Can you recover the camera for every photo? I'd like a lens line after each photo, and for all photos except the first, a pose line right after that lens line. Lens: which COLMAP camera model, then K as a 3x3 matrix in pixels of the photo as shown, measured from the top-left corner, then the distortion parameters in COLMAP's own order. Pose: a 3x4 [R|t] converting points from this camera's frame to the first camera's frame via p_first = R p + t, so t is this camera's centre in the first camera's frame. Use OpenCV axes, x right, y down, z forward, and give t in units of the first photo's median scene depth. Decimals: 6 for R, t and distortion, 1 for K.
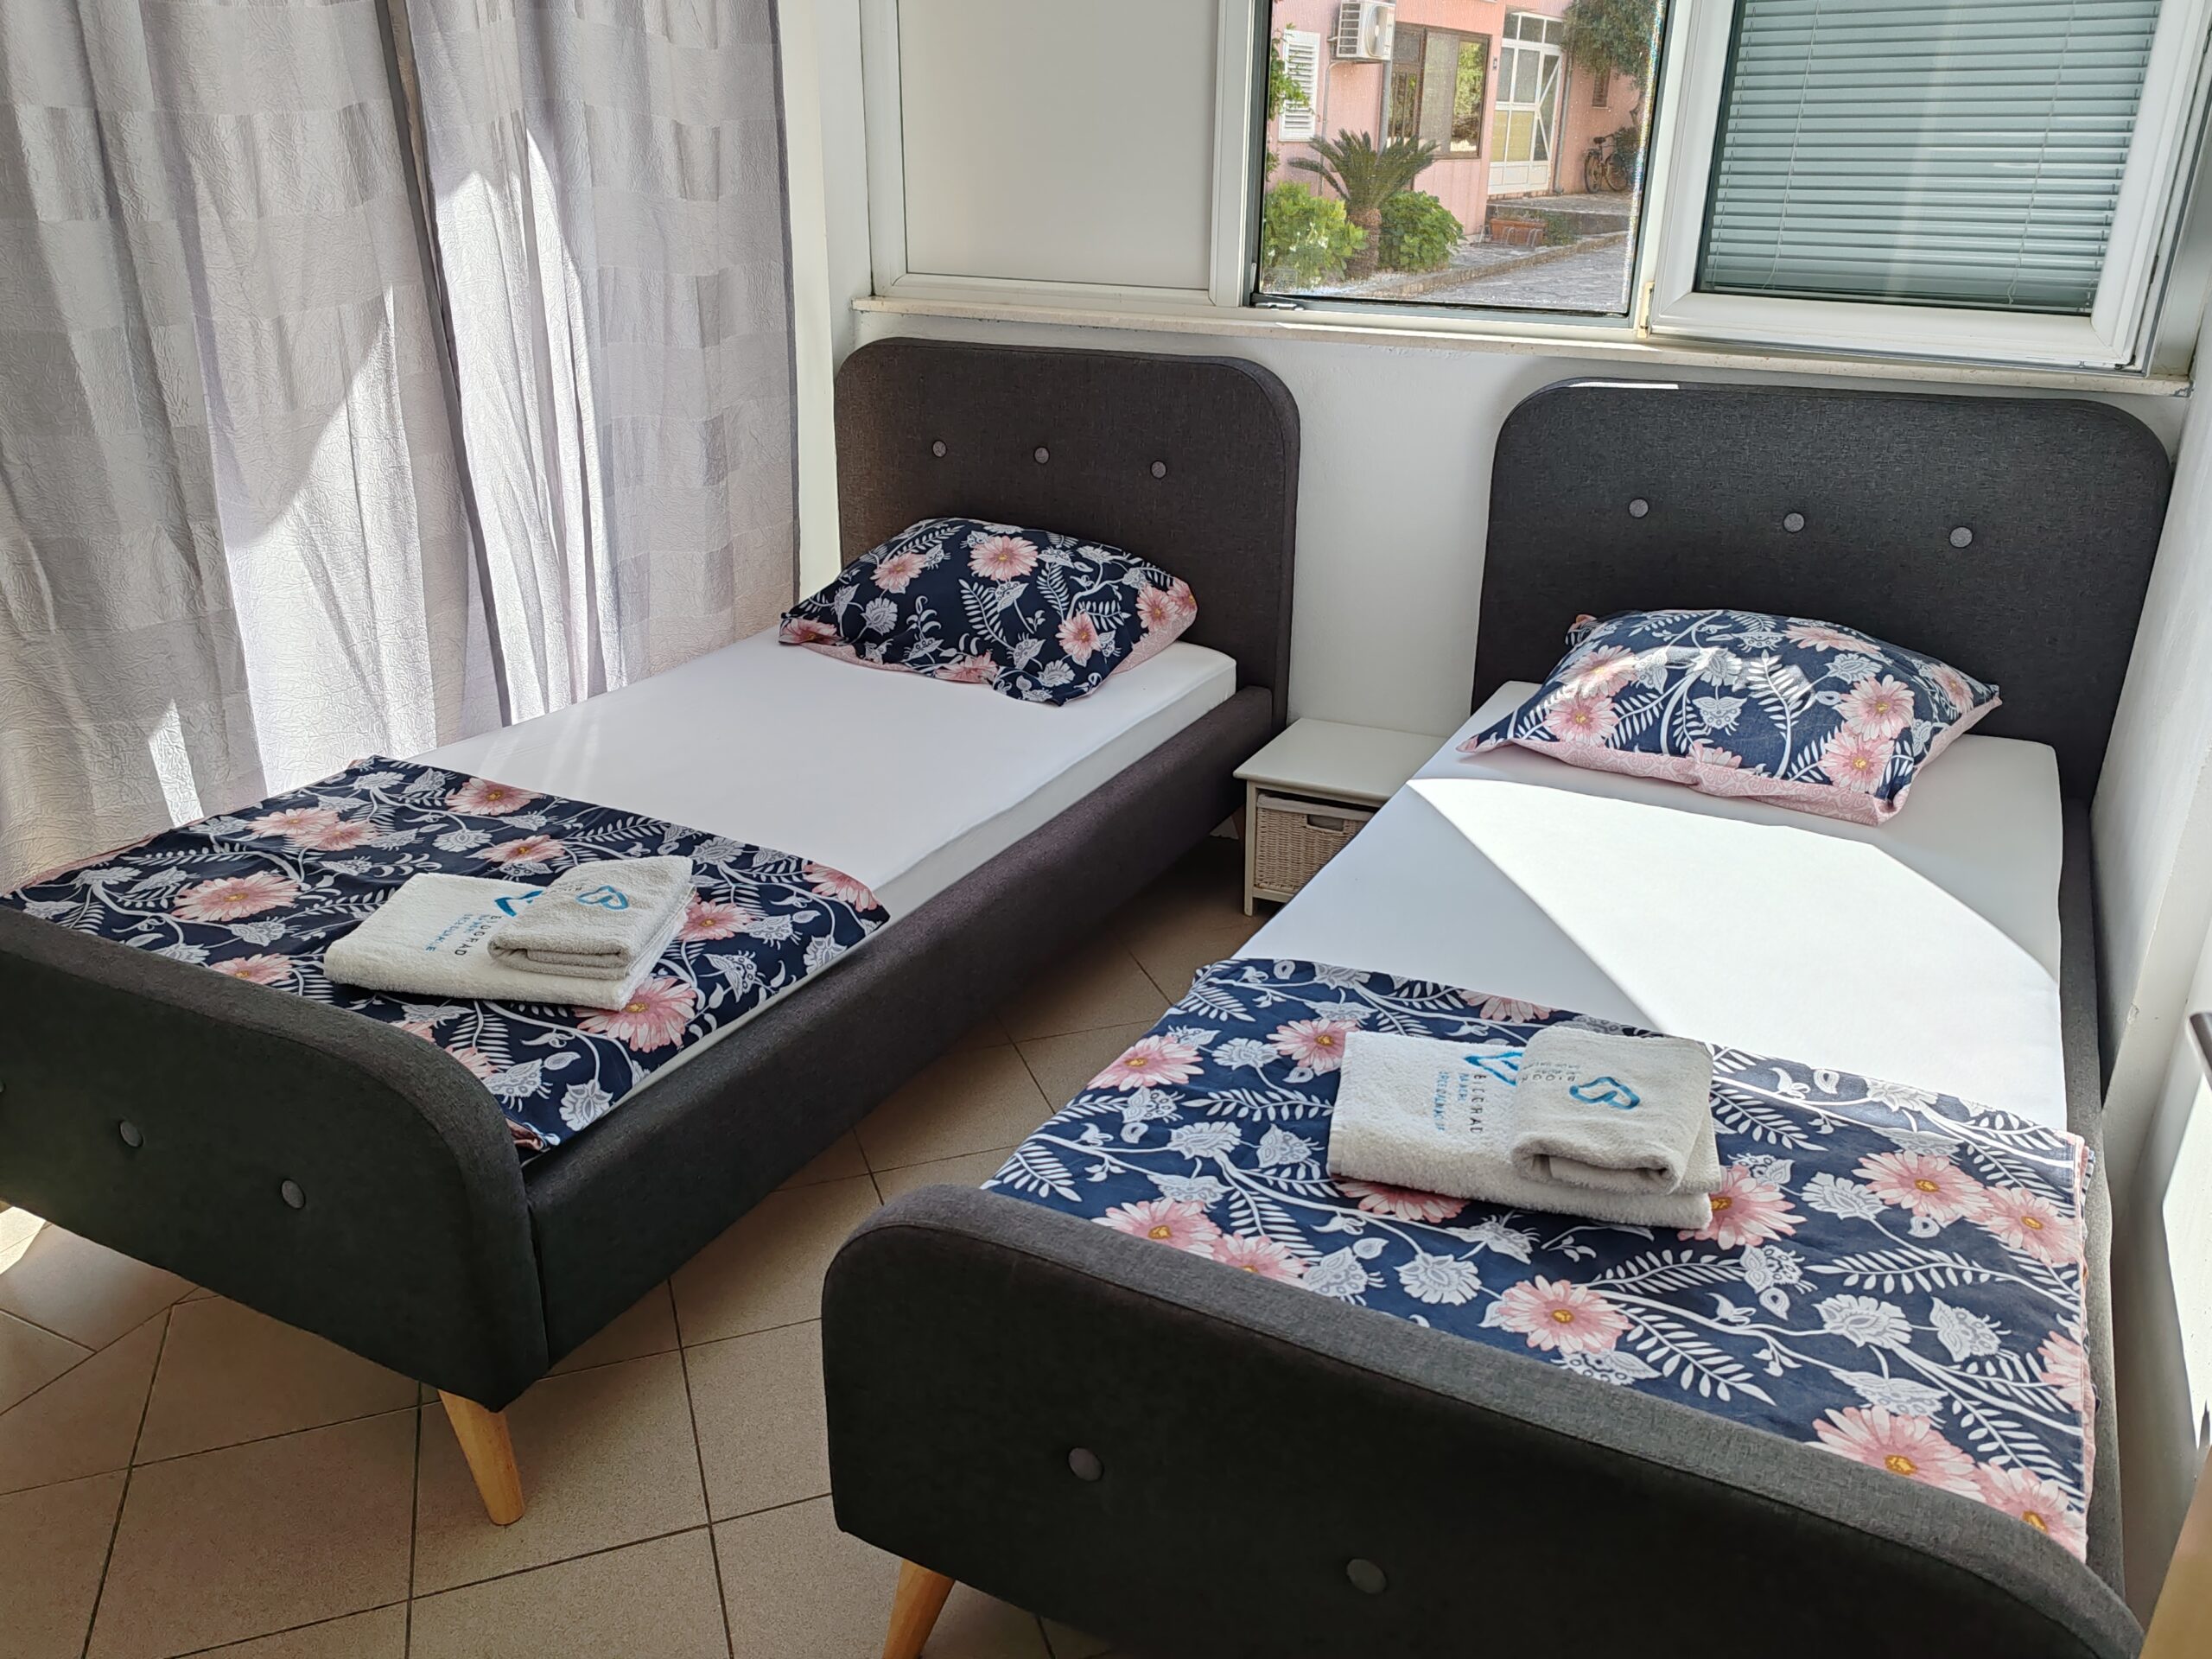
lens RADIAL K [[1706.0, 0, 1106.0], [0, 1706.0, 829.5], [0, 0, 1]] dist [0.043958, -0.030473]
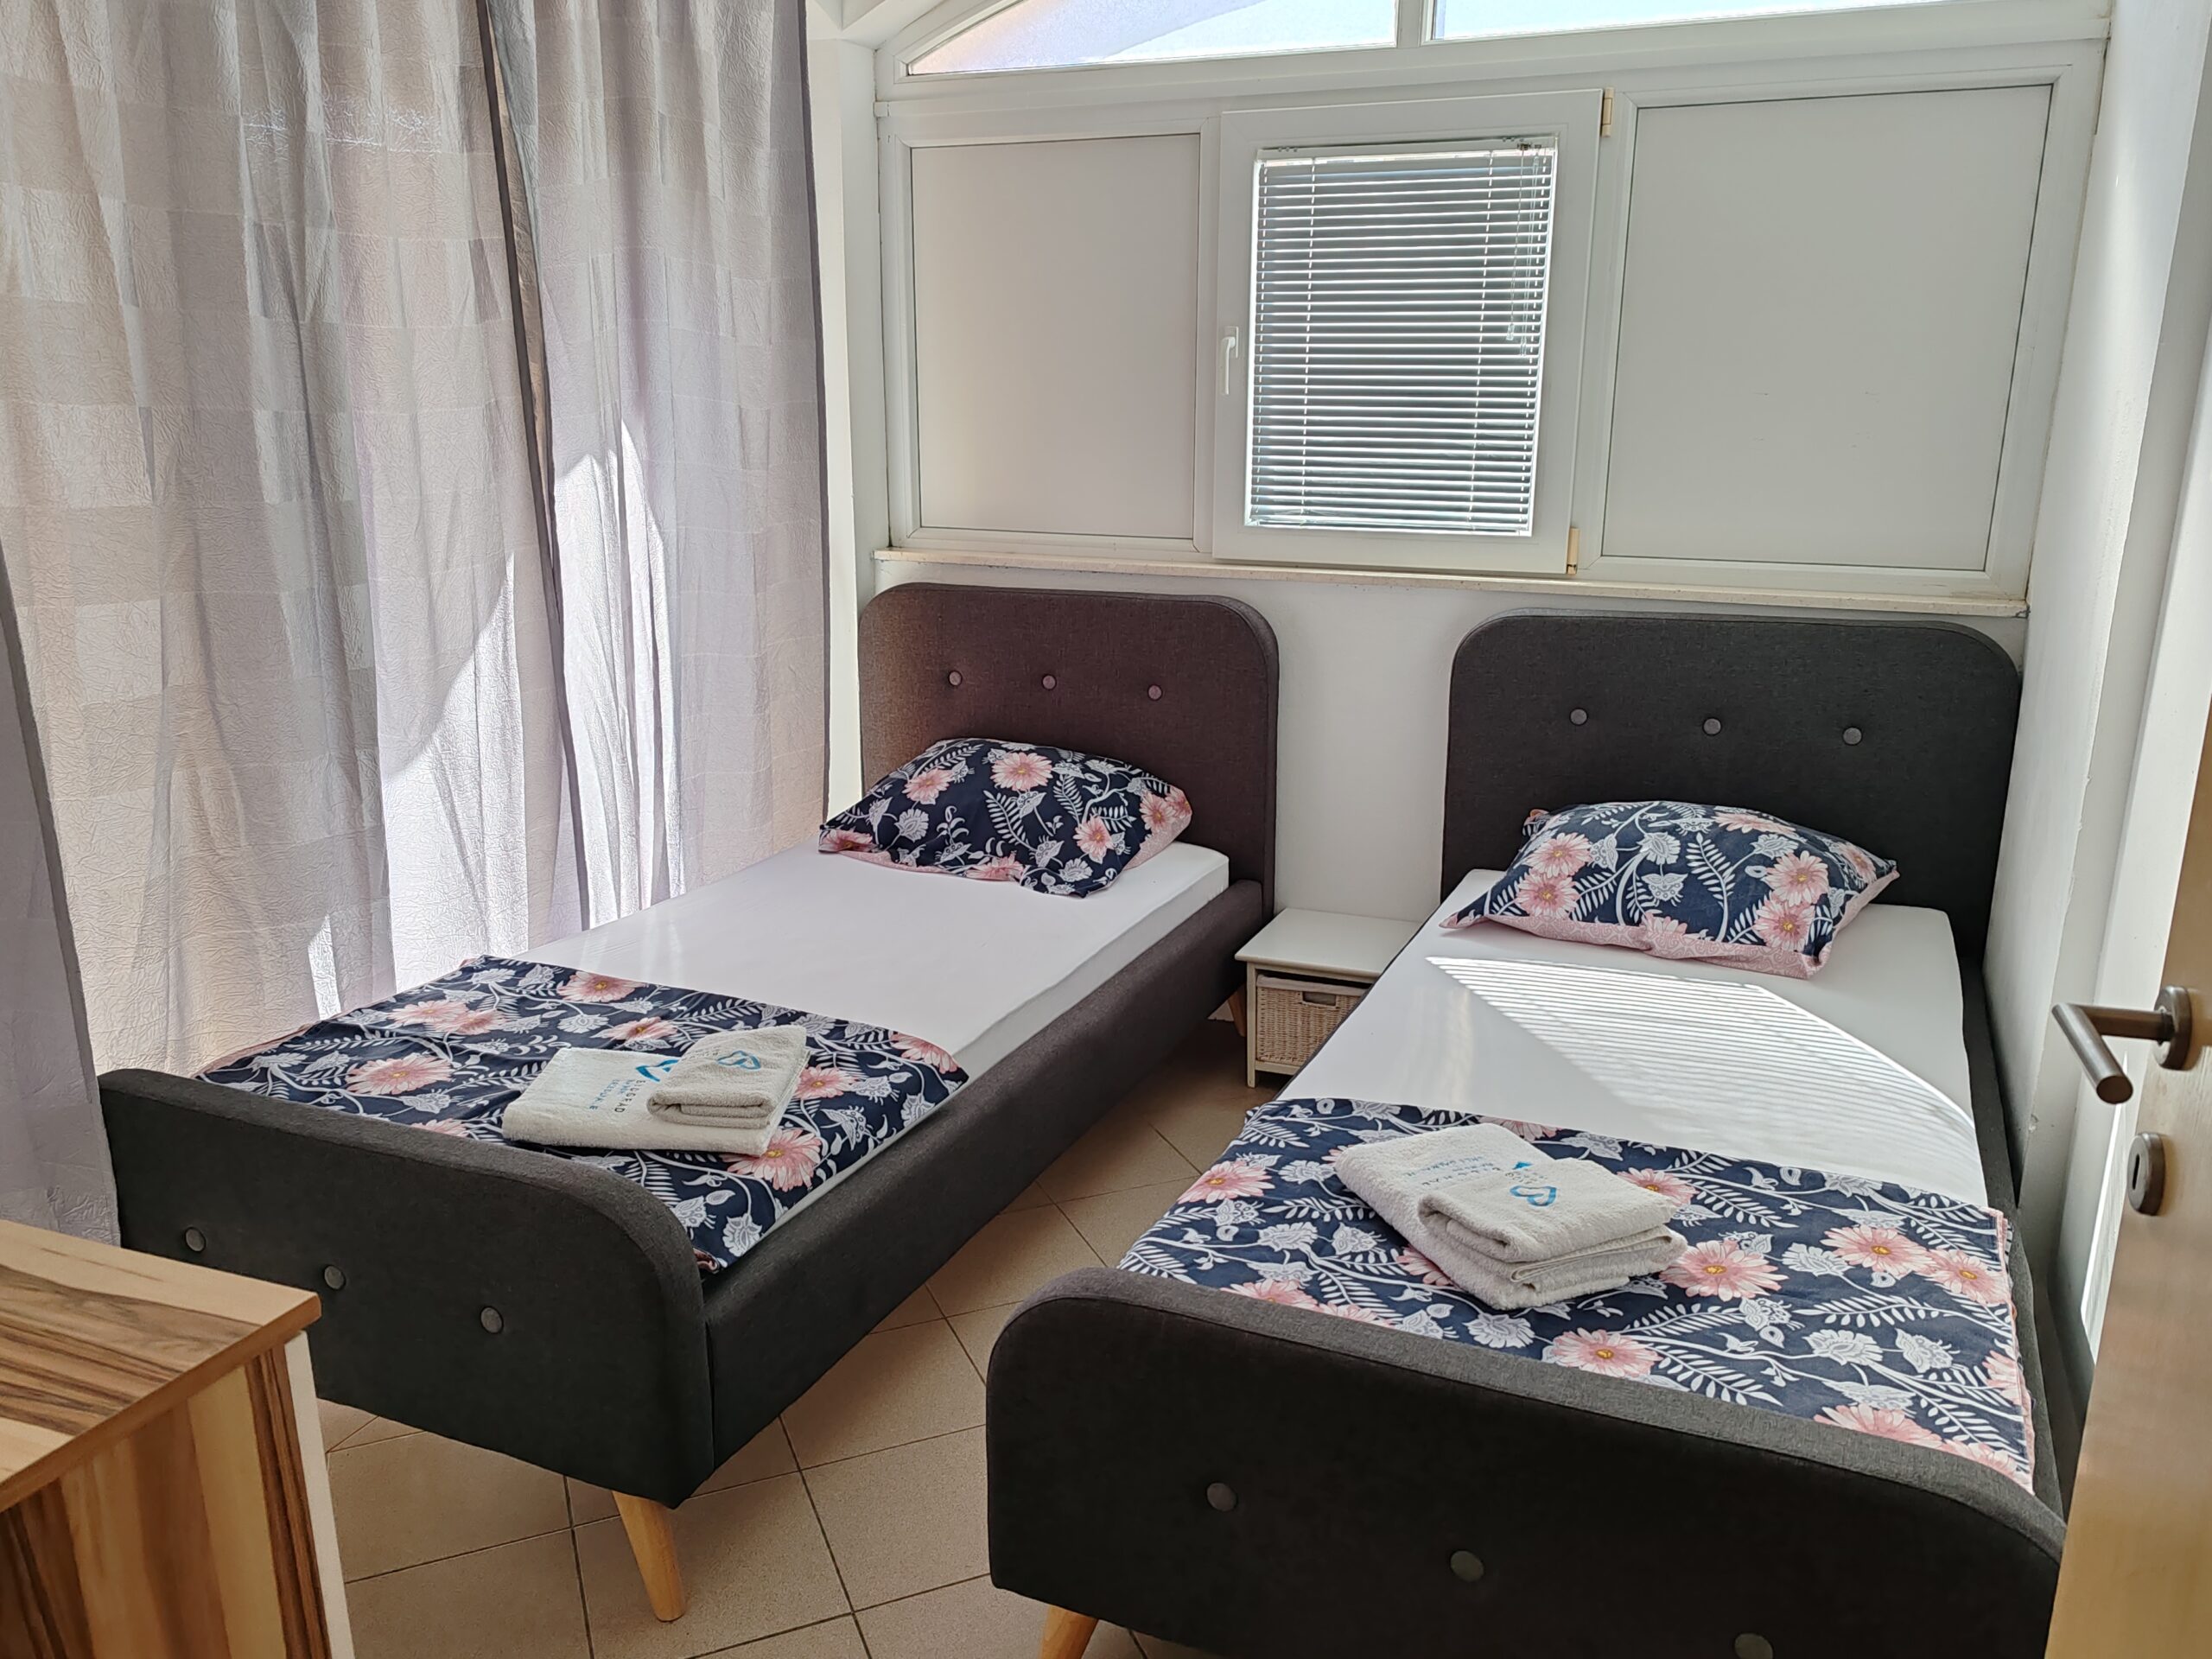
lens RADIAL K [[1710.1, 0, 1106.0], [0, 1710.1, 829.5], [0, 0, 1]] dist [0.031988, -0.004302]
pose [[0.998393, -0.021965, 0.052231, -0.096107], [0.028608, 0.991096, -0.130037, 0.039993], [-0.048909, 0.131322, 0.990133, -0.165076]]
